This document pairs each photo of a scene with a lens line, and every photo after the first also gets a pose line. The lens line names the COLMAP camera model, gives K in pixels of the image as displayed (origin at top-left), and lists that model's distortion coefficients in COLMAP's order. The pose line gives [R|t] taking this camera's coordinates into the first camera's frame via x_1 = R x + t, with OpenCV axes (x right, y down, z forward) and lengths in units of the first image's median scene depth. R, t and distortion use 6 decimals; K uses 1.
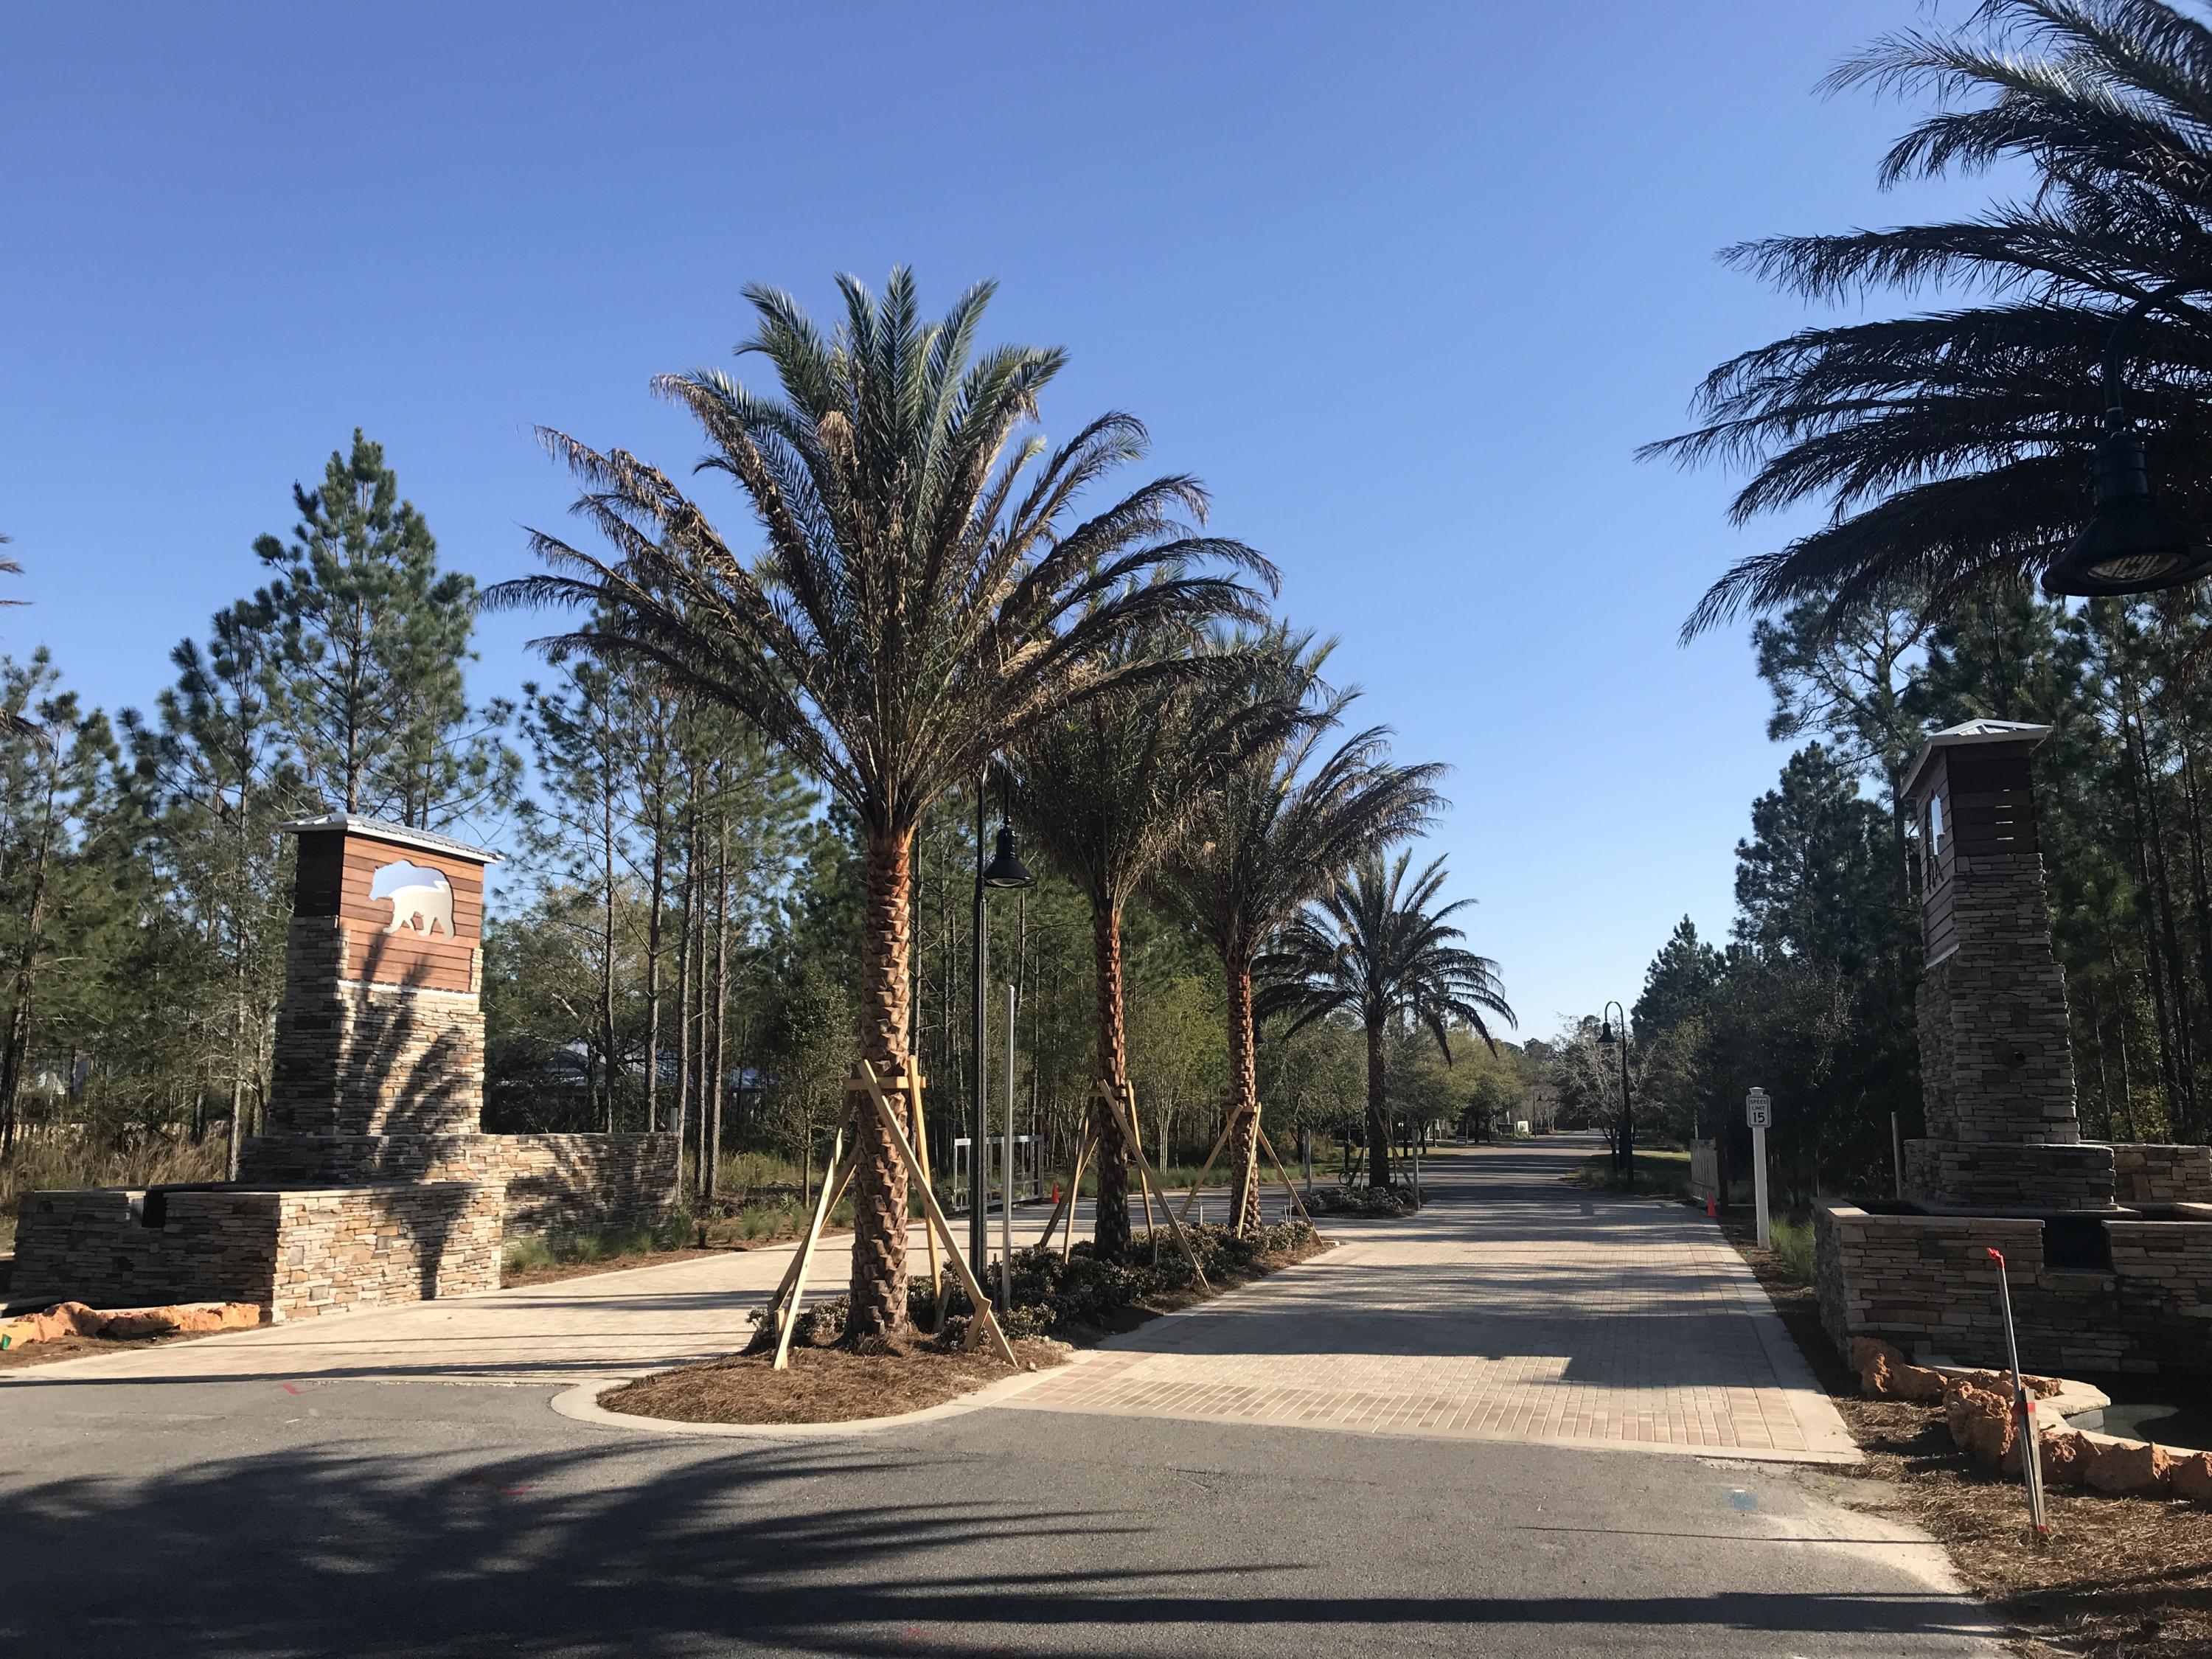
lens RADIAL K [[1743.7, 0, 1106.0], [0, 1743.7, 829.5], [0, 0, 1]] dist [0.010752, 0.005147]
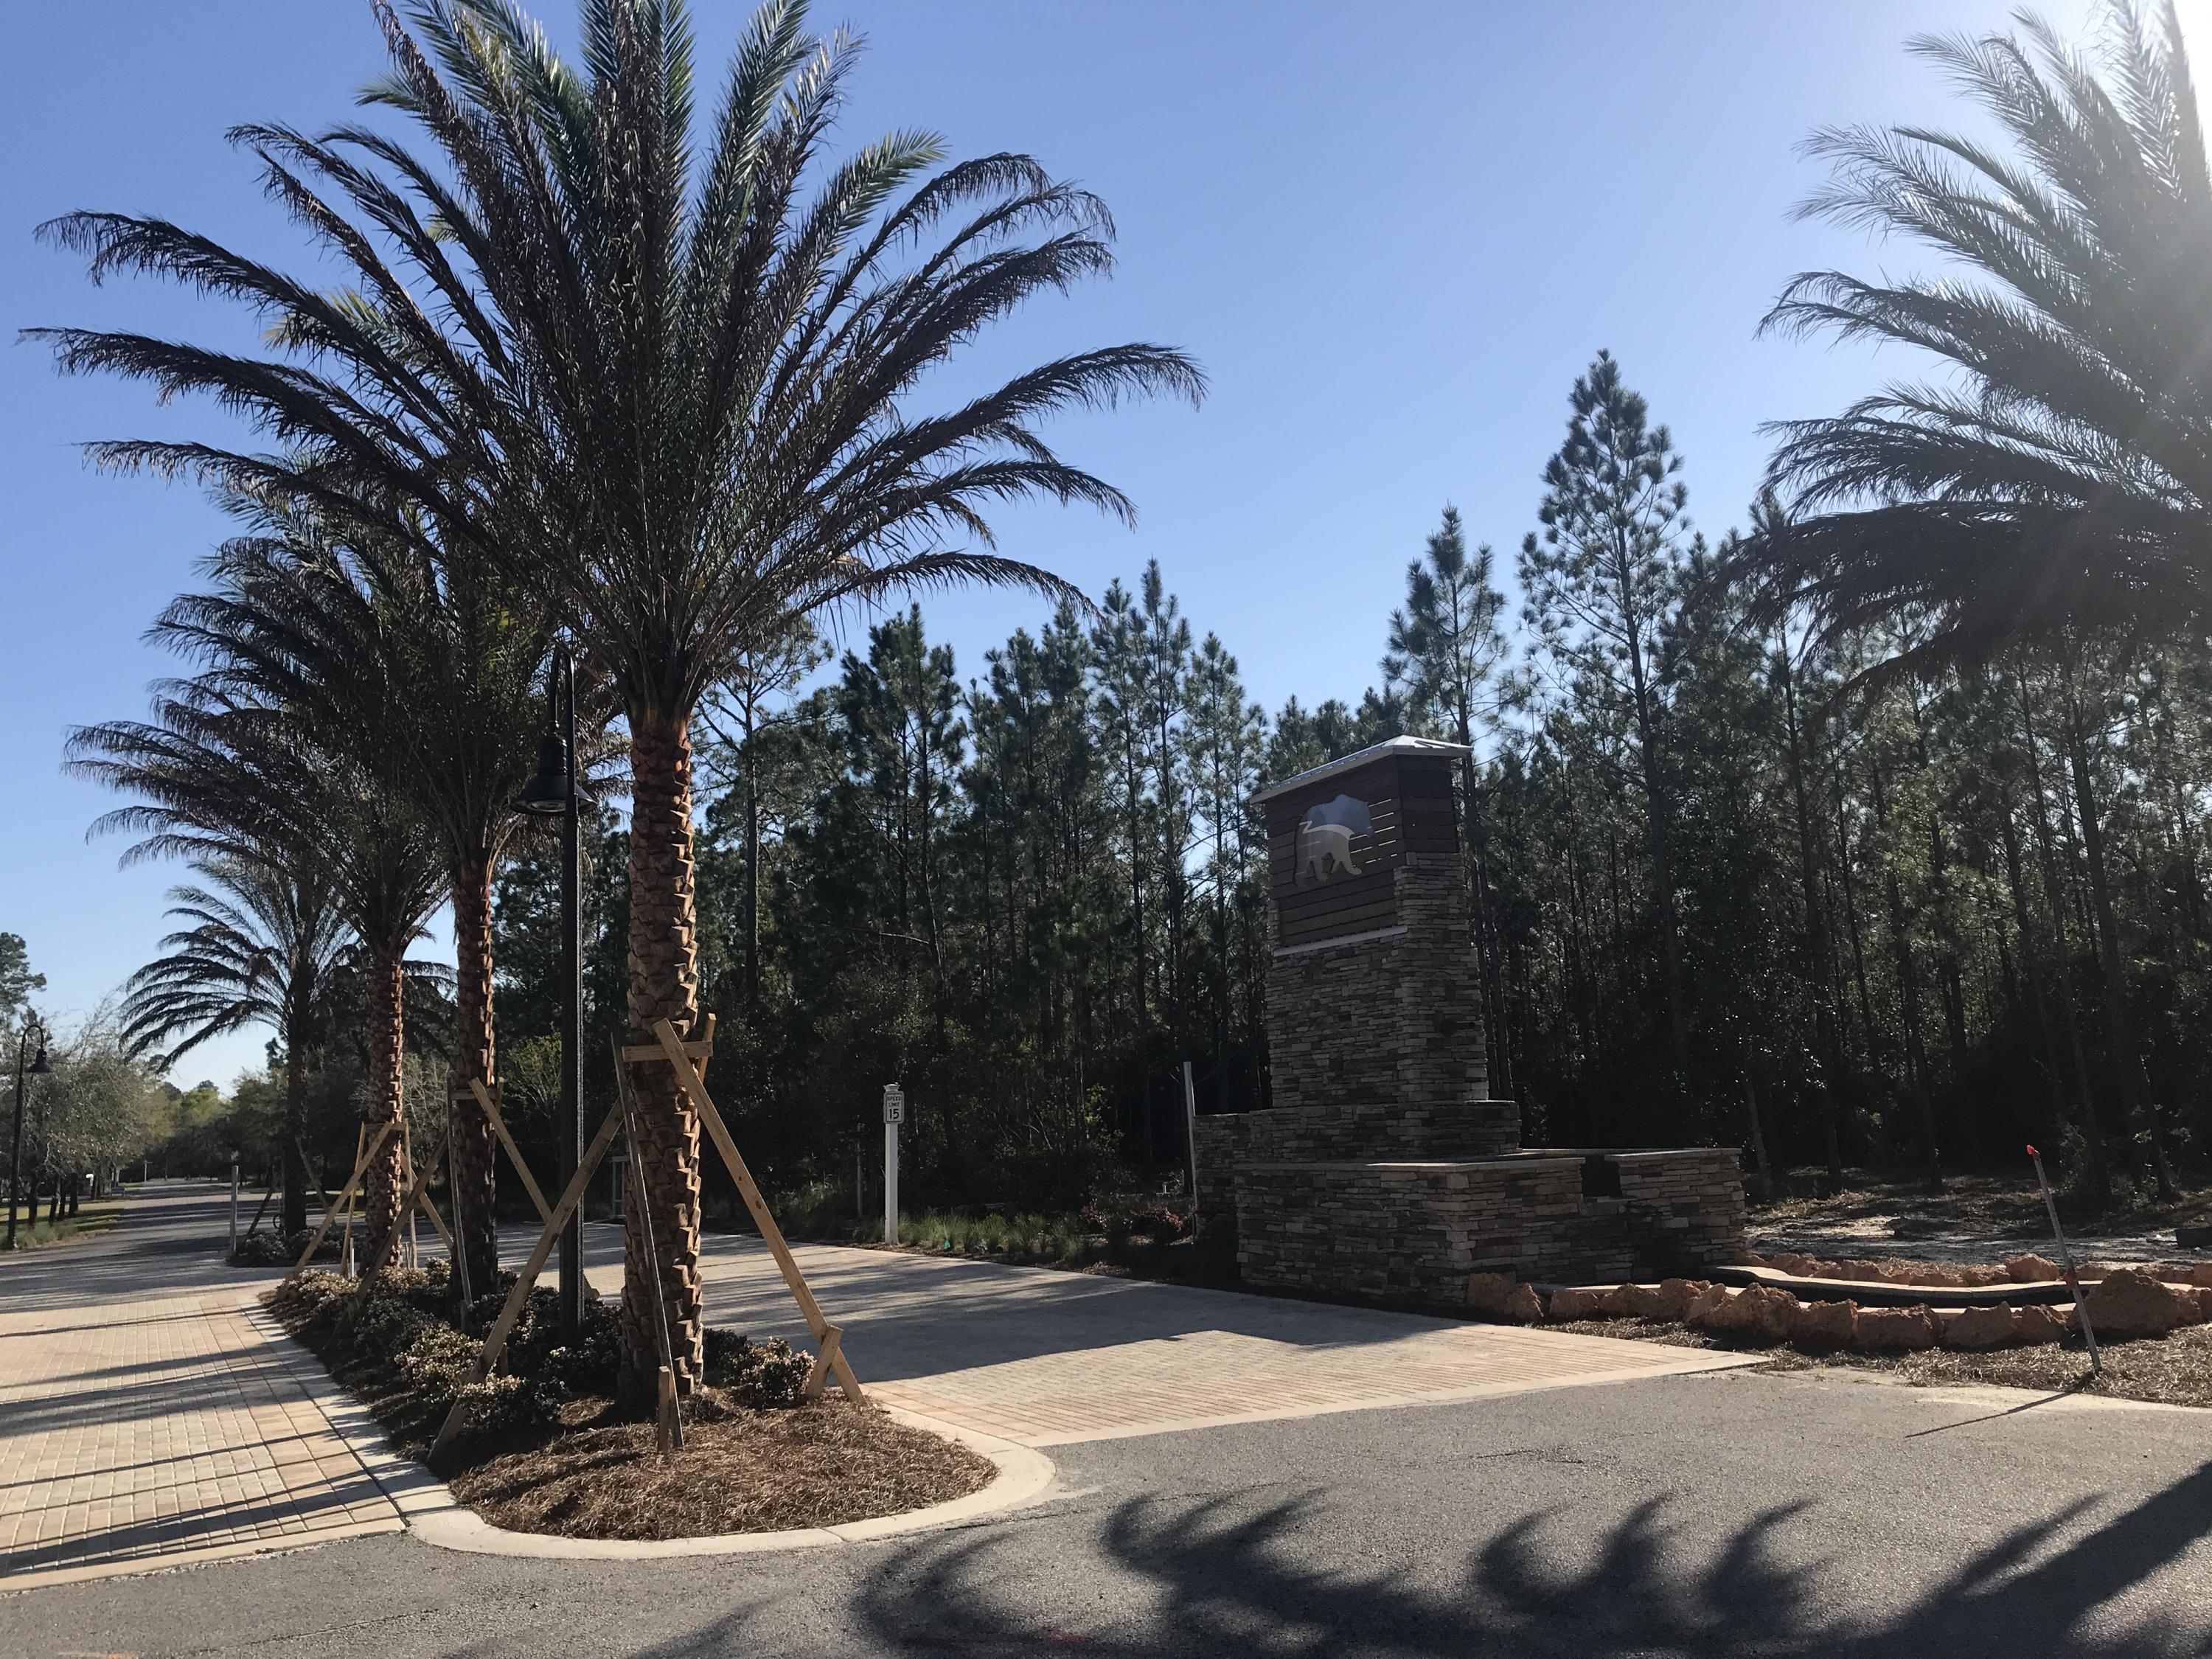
lens RADIAL K [[1780.3, 0, 1106.0], [0, 1780.3, 829.5], [0, 0, 1]] dist [0.011789, 0.004227]
pose [[0.755670, 0.068384, 0.651373, -0.420064], [-0.059288, 0.997593, -0.035950, 0.055716], [-0.652263, -0.011453, 0.757906, 0.258853]]
